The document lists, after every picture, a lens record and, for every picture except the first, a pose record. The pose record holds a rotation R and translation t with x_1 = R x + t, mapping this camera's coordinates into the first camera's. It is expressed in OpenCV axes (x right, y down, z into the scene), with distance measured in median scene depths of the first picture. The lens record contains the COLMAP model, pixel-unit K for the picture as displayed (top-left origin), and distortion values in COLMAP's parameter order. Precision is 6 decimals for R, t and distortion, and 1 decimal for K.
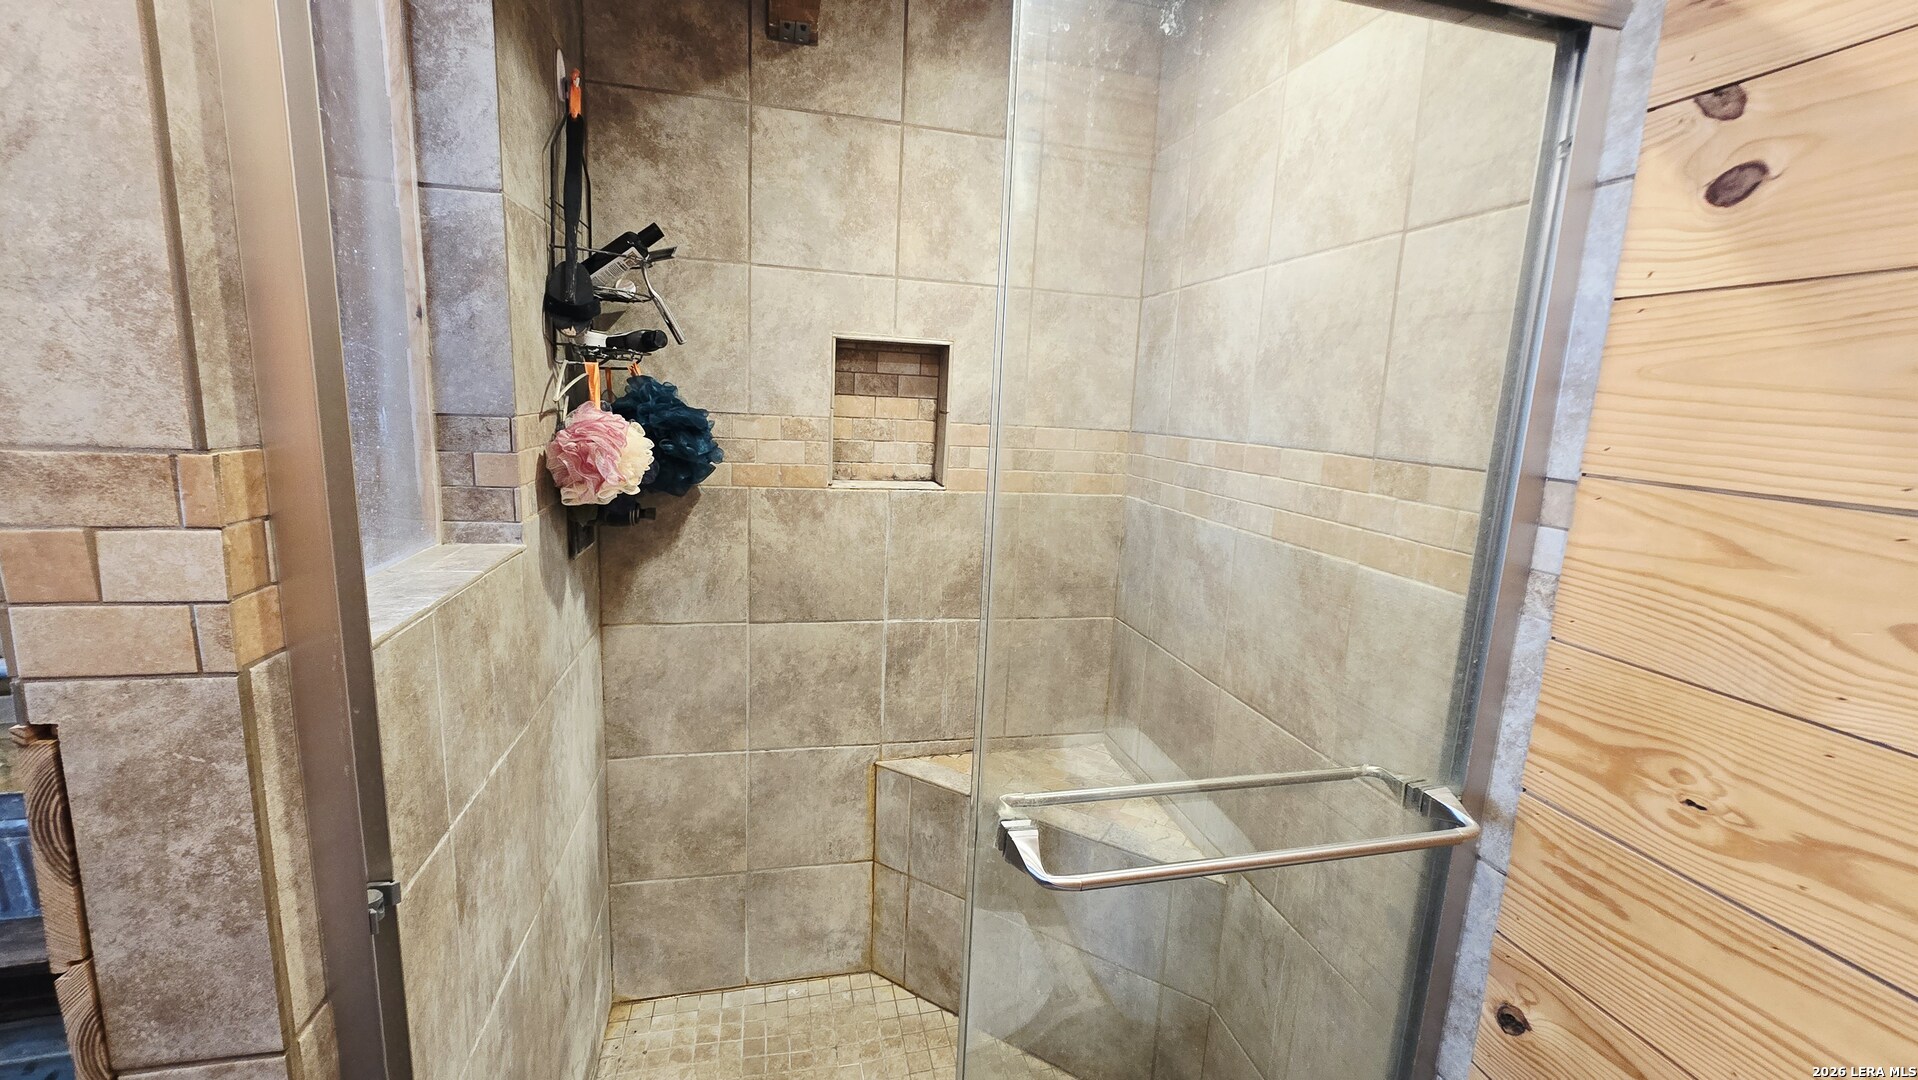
lens RADIAL K [[785.7, 0, 956.8], [0, 785.7, 540.9], [0, 0, 1]] dist [-0.001768, 0.000683]
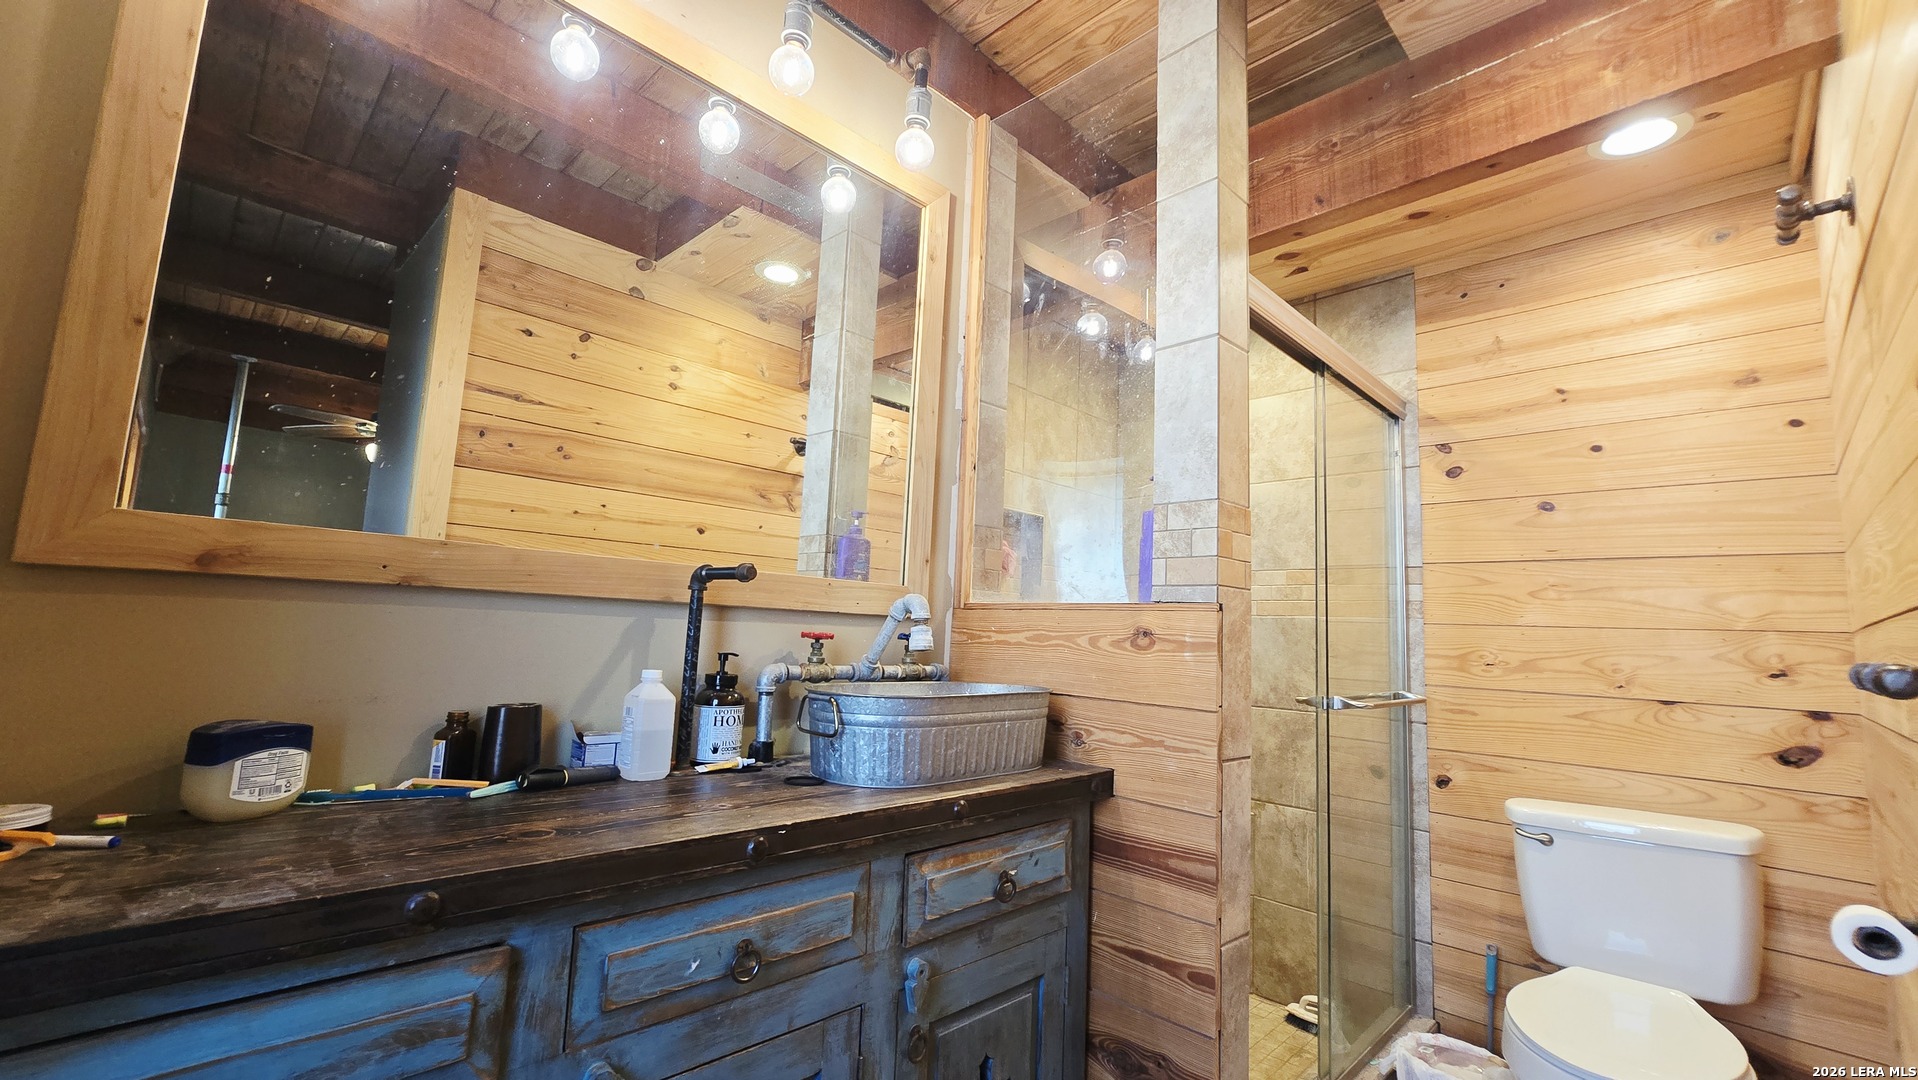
lens RADIAL K [[785.7, 0, 957.7], [0, 785.7, 539.2], [0, 0, 1]] dist [-0.001768, 0.000683]
pose [[0.857662, 0.054920, 0.511272, -2.206395], [0.085720, 0.965097, -0.247465, 0.408825], [-0.507018, 0.256068, 0.823020, -0.529903]]
